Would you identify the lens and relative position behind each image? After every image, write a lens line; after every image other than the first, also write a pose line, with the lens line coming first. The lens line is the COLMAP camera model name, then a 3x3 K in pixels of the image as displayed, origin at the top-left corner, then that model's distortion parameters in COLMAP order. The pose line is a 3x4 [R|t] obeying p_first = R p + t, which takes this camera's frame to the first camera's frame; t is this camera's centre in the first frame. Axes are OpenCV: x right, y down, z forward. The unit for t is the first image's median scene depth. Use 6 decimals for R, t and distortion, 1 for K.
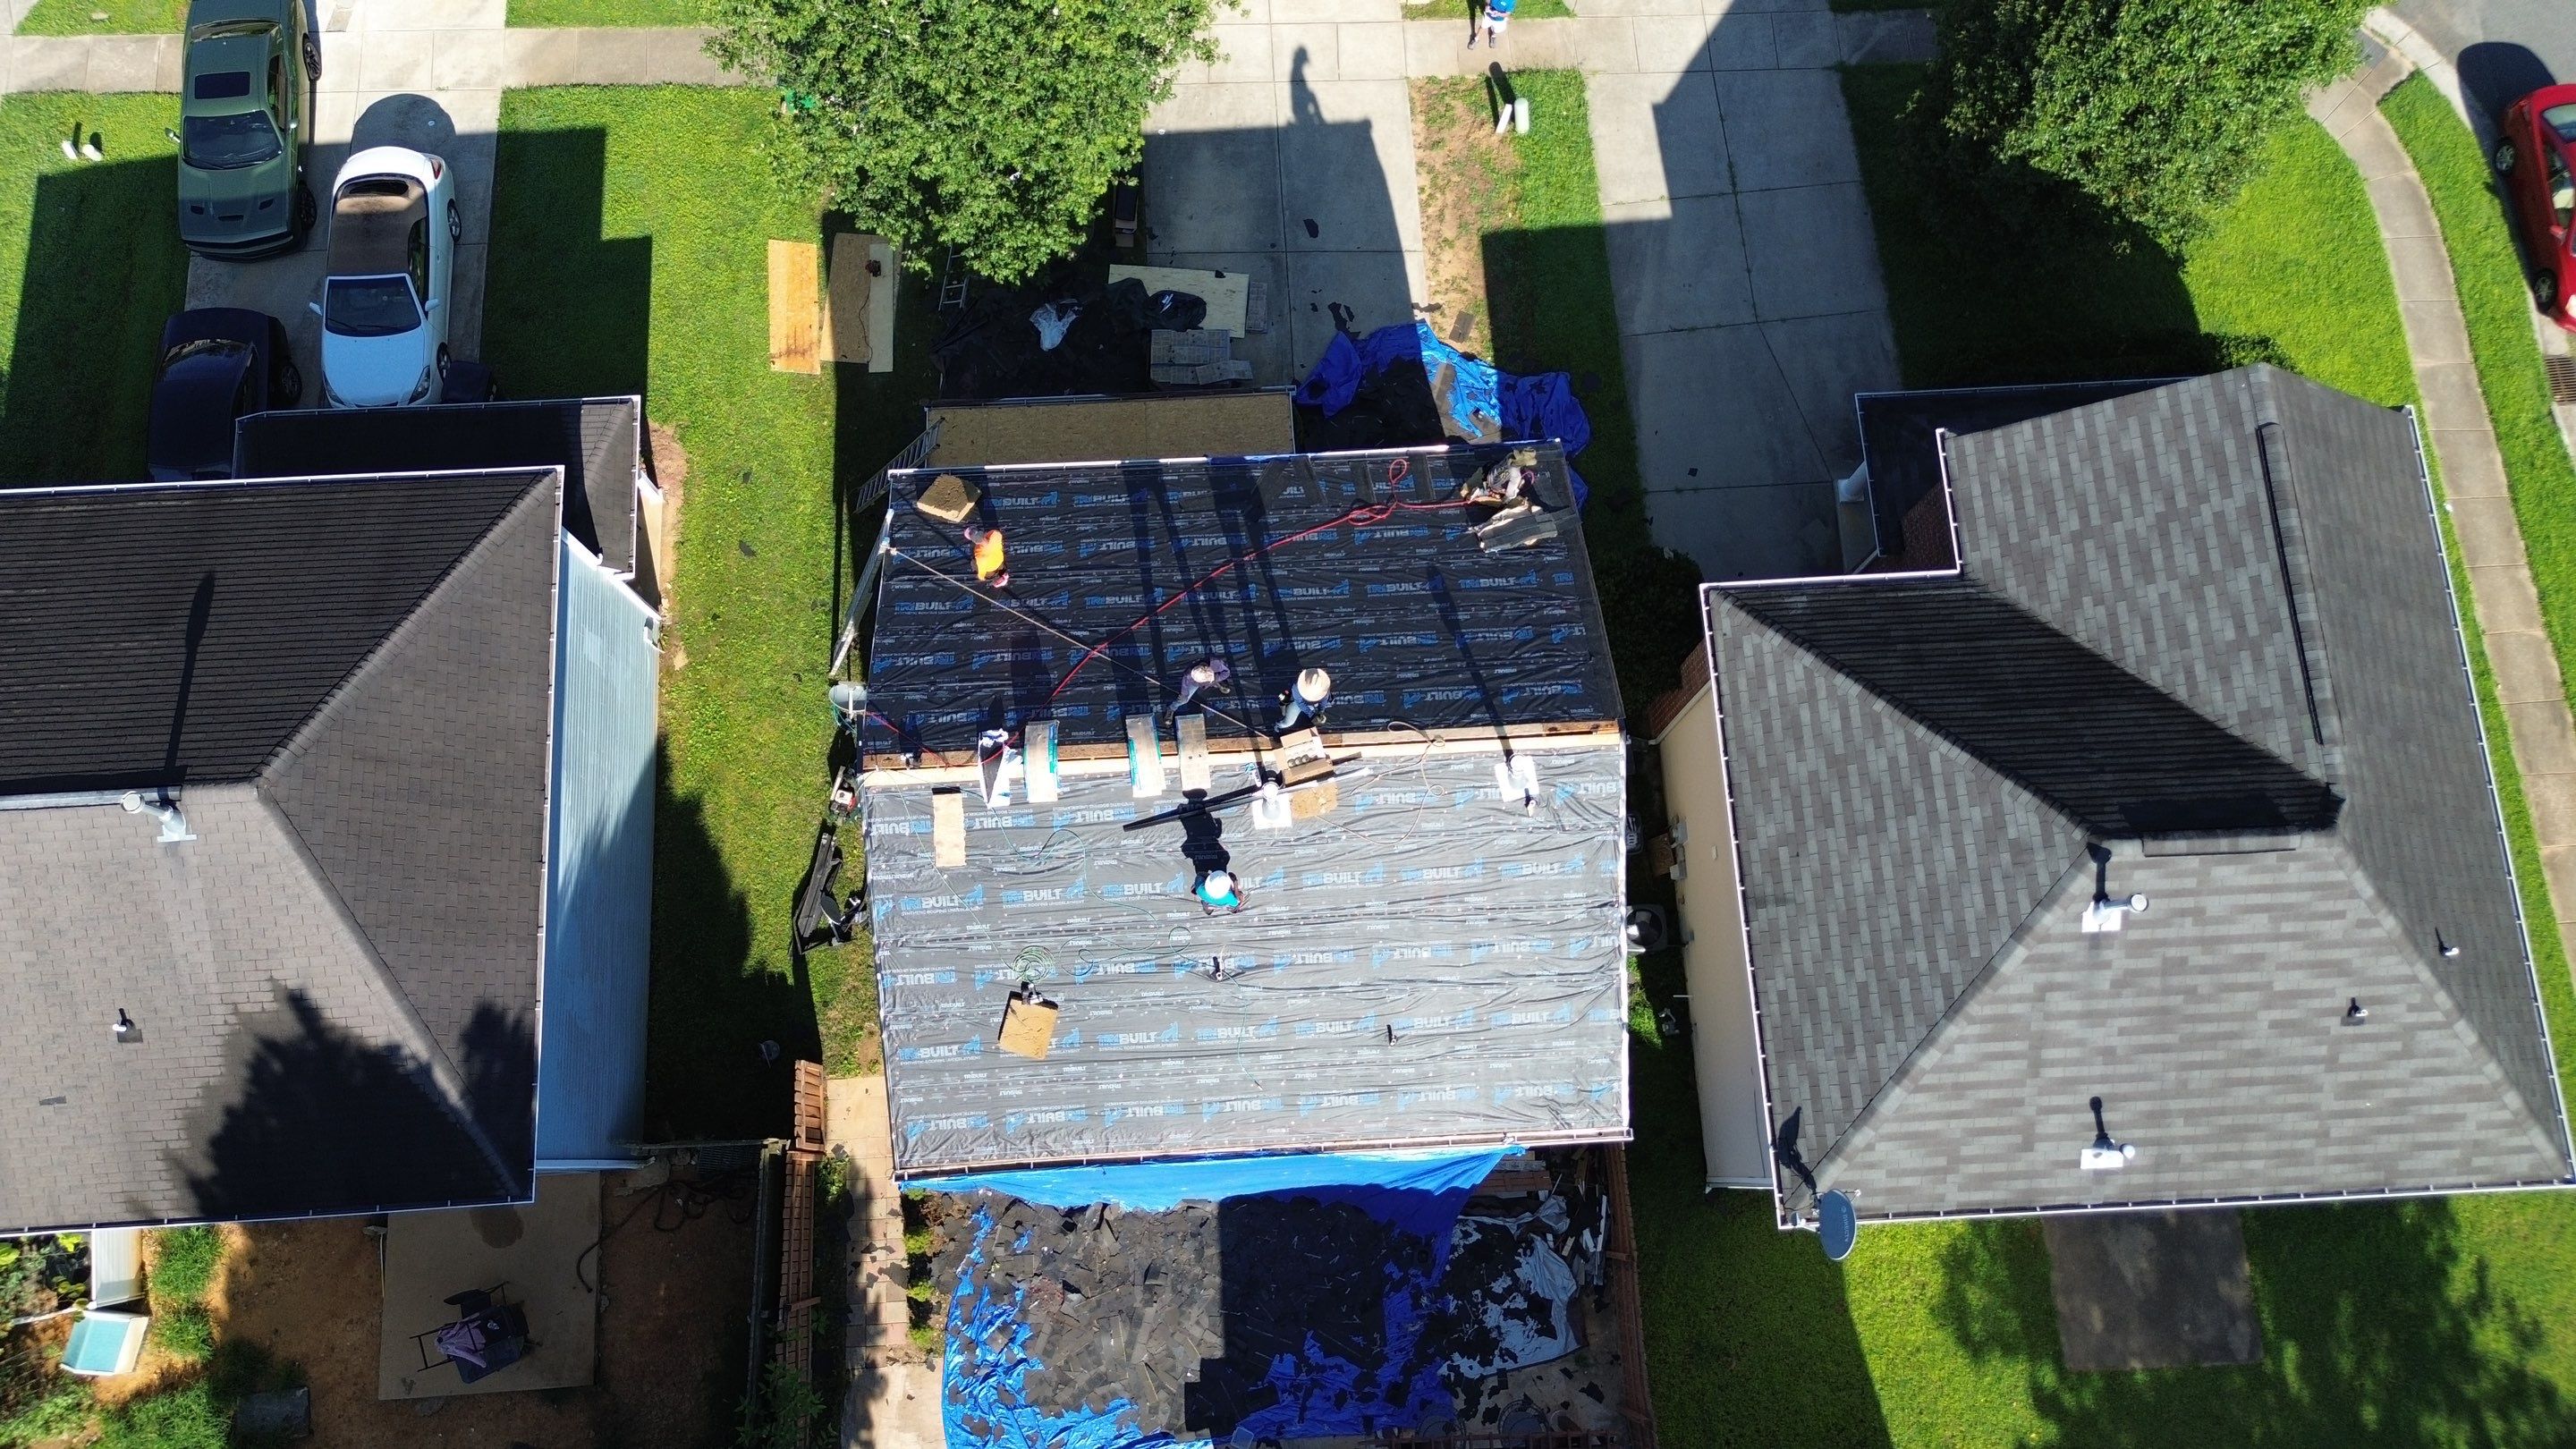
lens RADIAL K [[1822.4, 0, 1279.2], [0, 1822.4, 728.1], [0, 0, 1]] dist [0.054714, -0.054878]
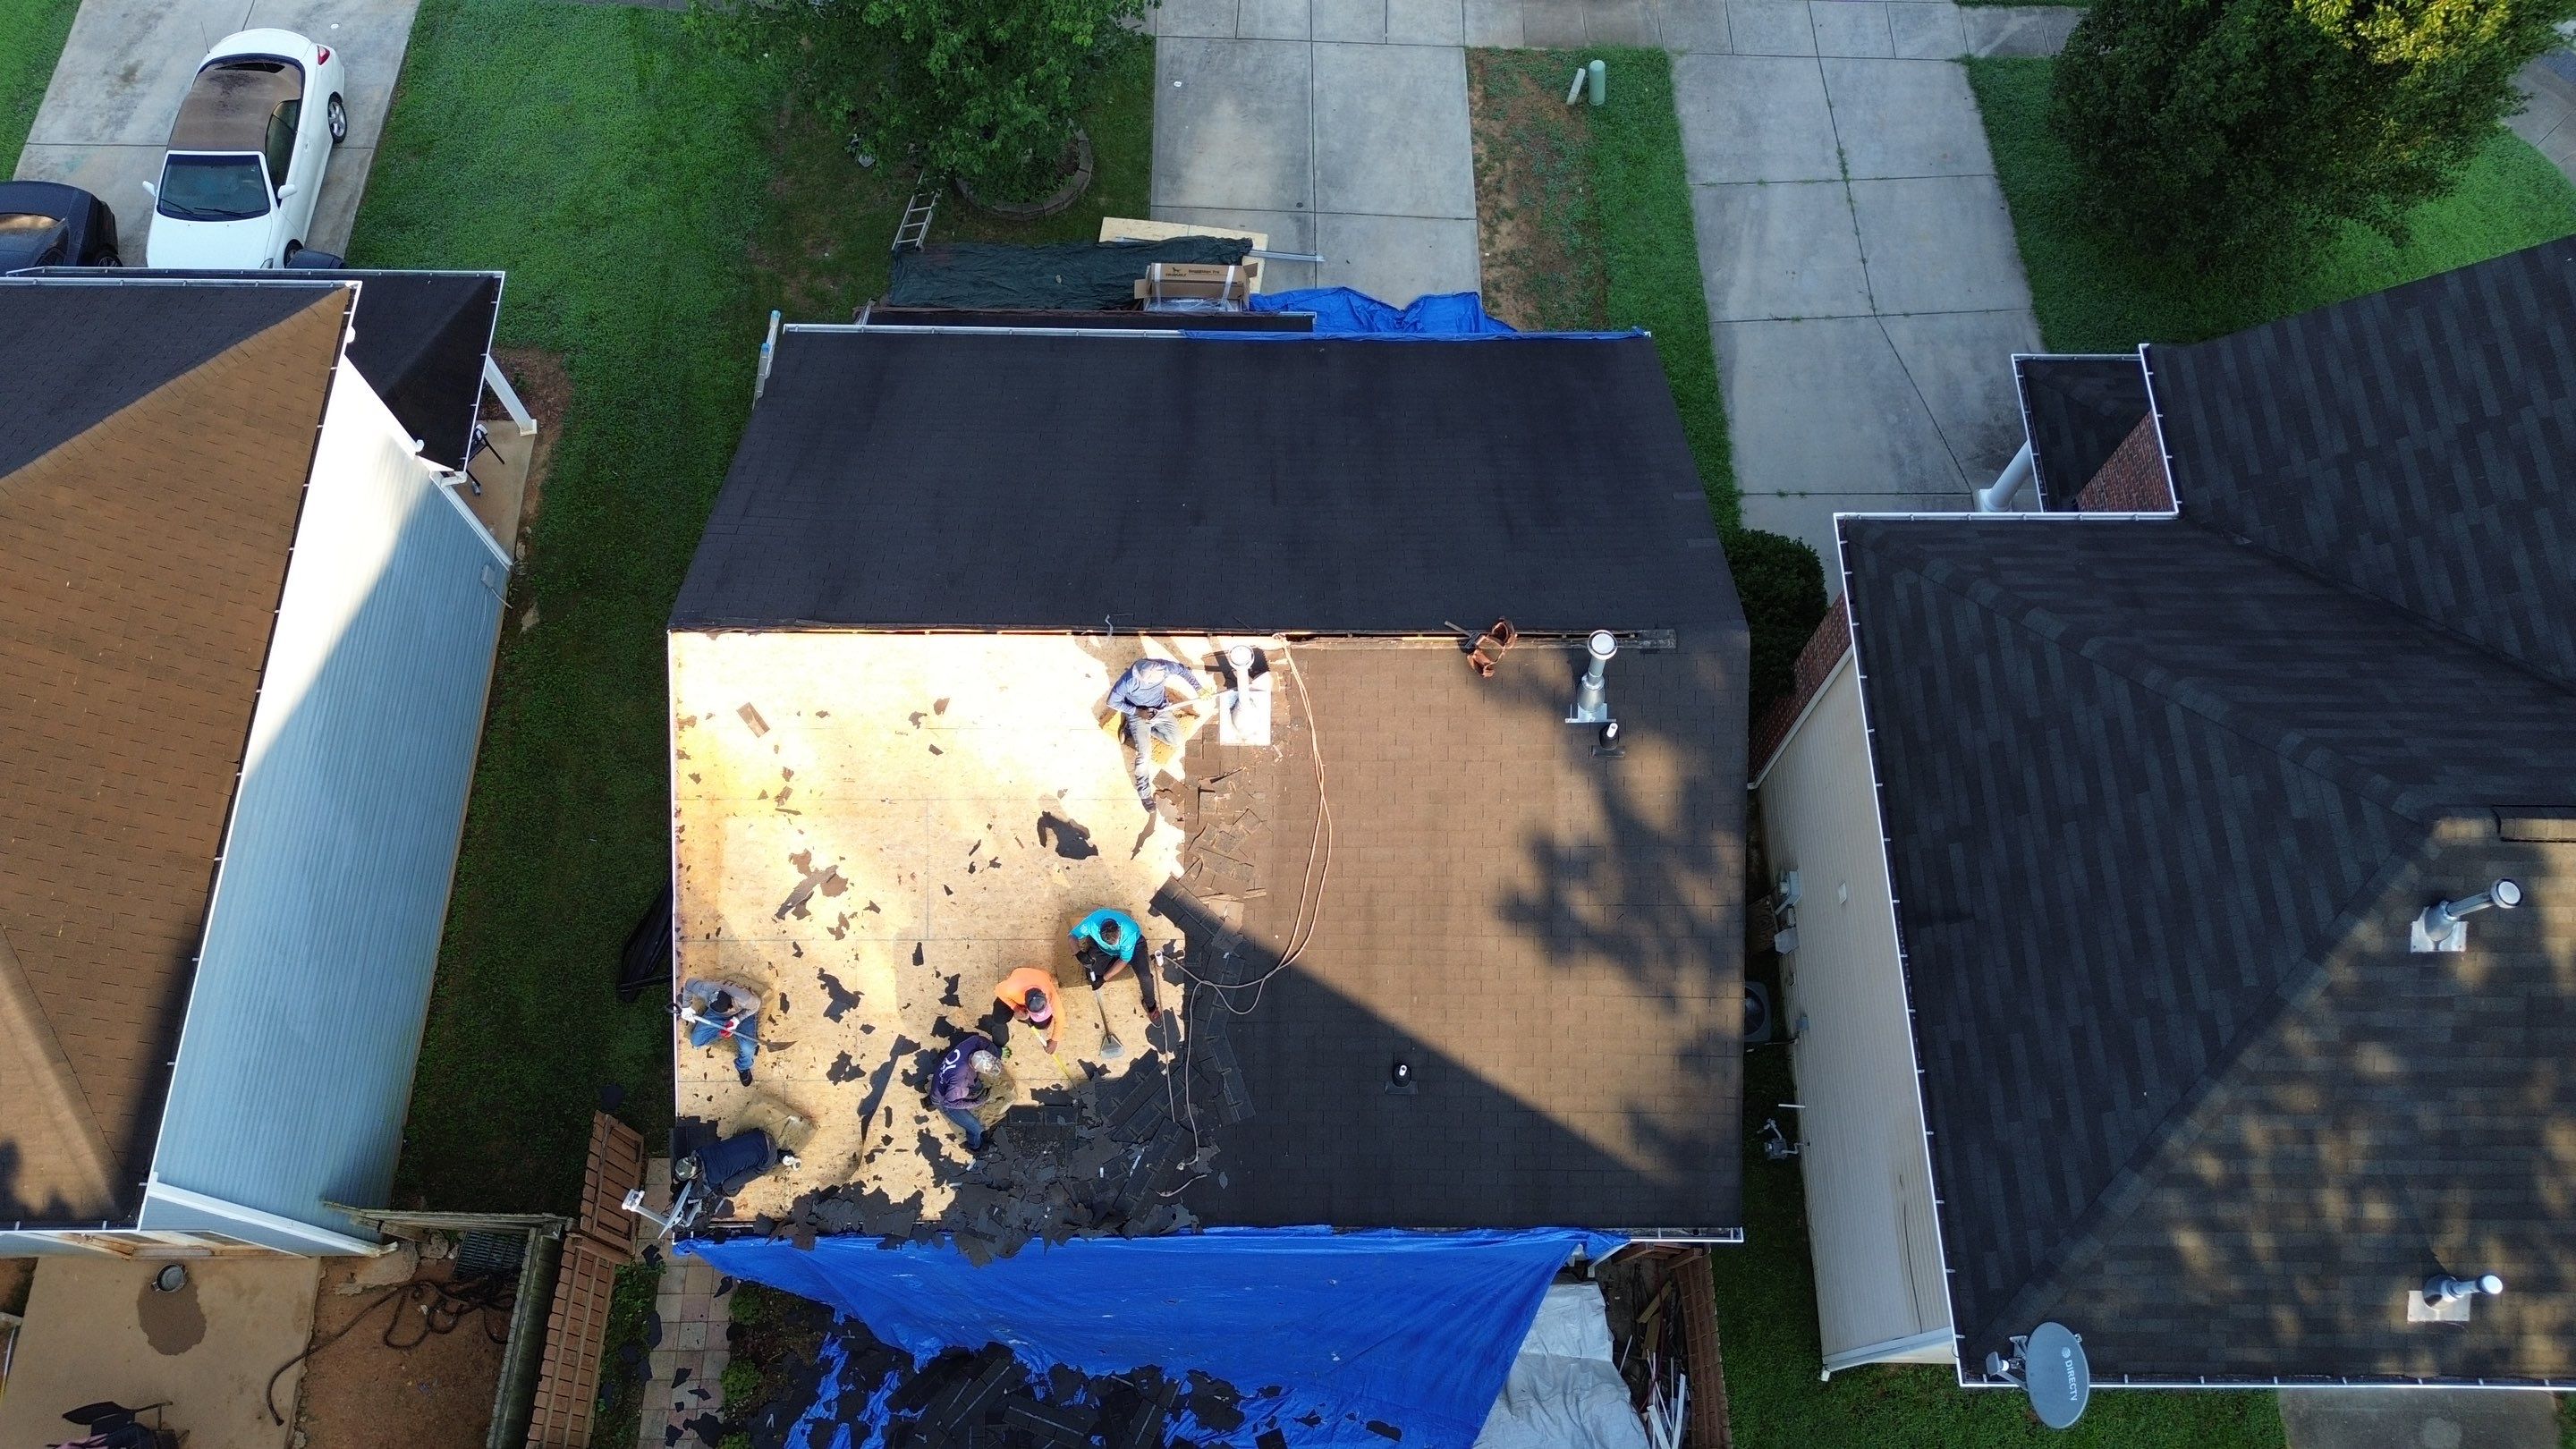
lens RADIAL K [[1807.3, 0, 1280.8], [0, 1807.3, 729.7], [0, 0, 1]] dist [0.063338, -0.062881]
pose [[0.998551, 0.050547, -0.018478, 0.021414], [-0.052842, 0.985941, -0.158519, 0.150251], [0.010205, 0.159265, 0.987183, 0.284934]]
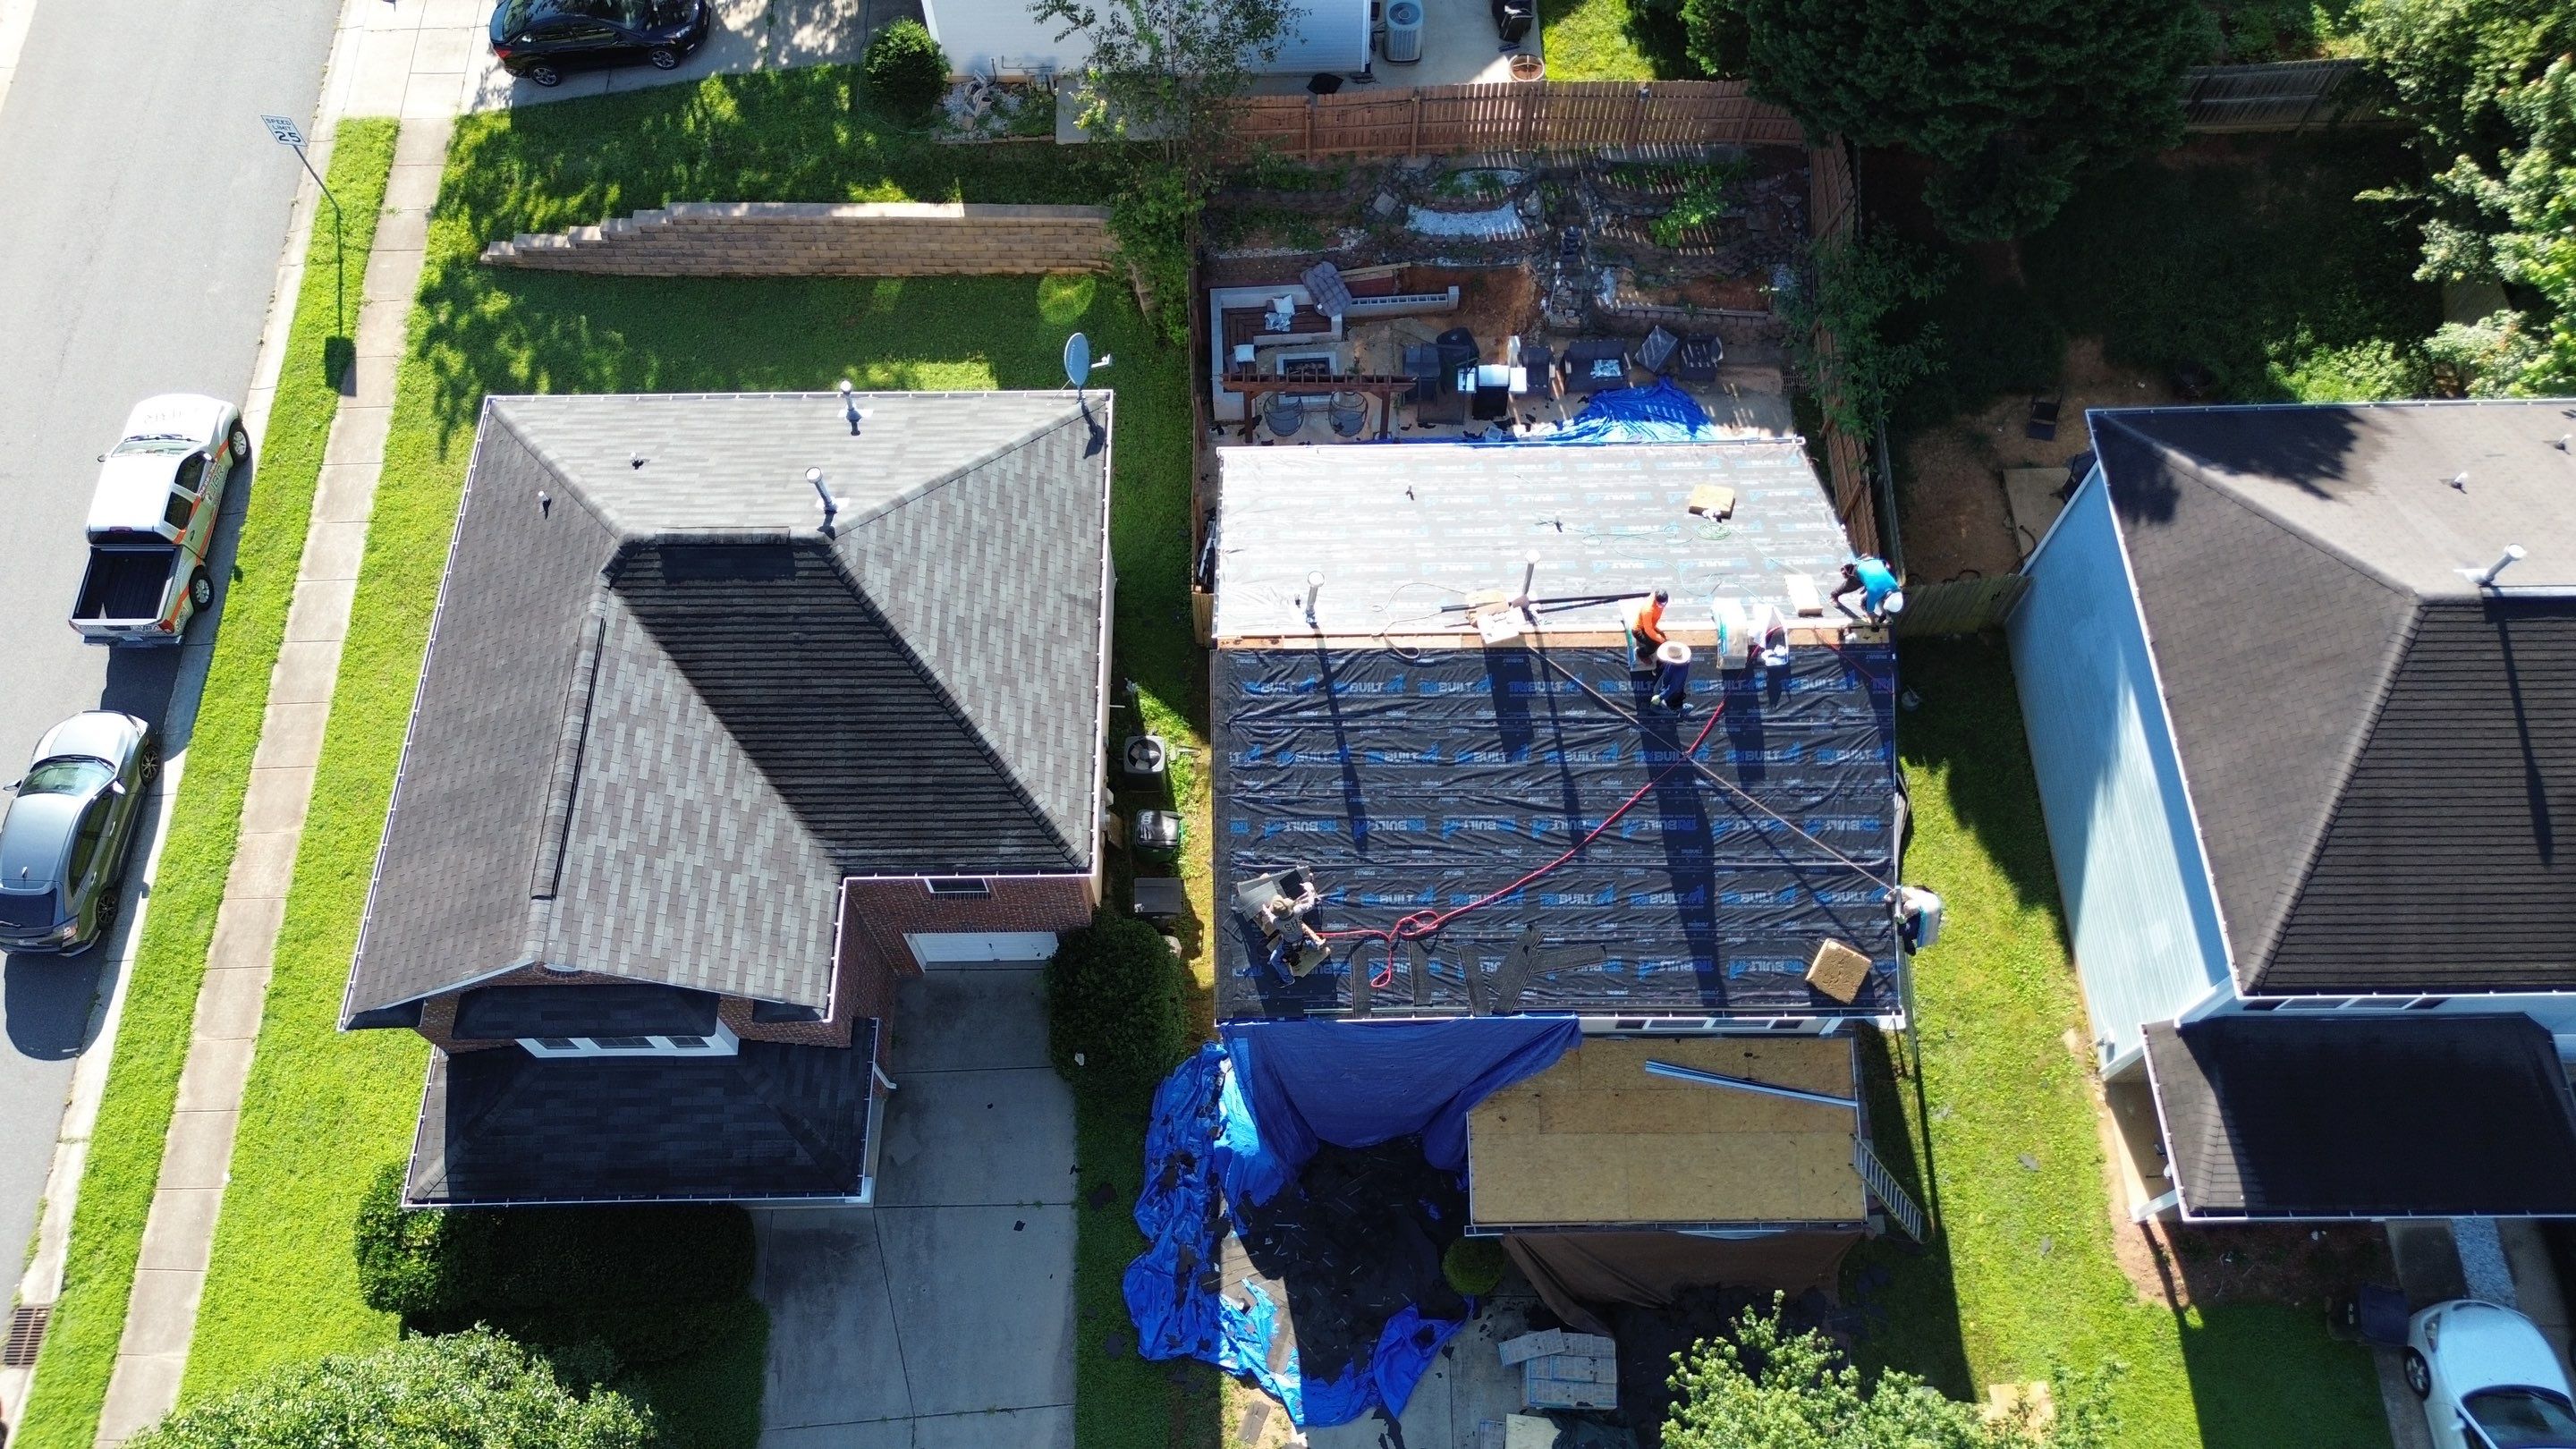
lens RADIAL K [[1822.4, 0, 1279.2], [0, 1822.4, 728.1], [0, 0, 1]] dist [0.054714, -0.054878]
pose [[-0.998905, -0.043553, 0.017084, 0.119233], [0.044186, -0.758288, 0.650420, -0.726528], [-0.015373, 0.650463, 0.759382, 0.167386]]
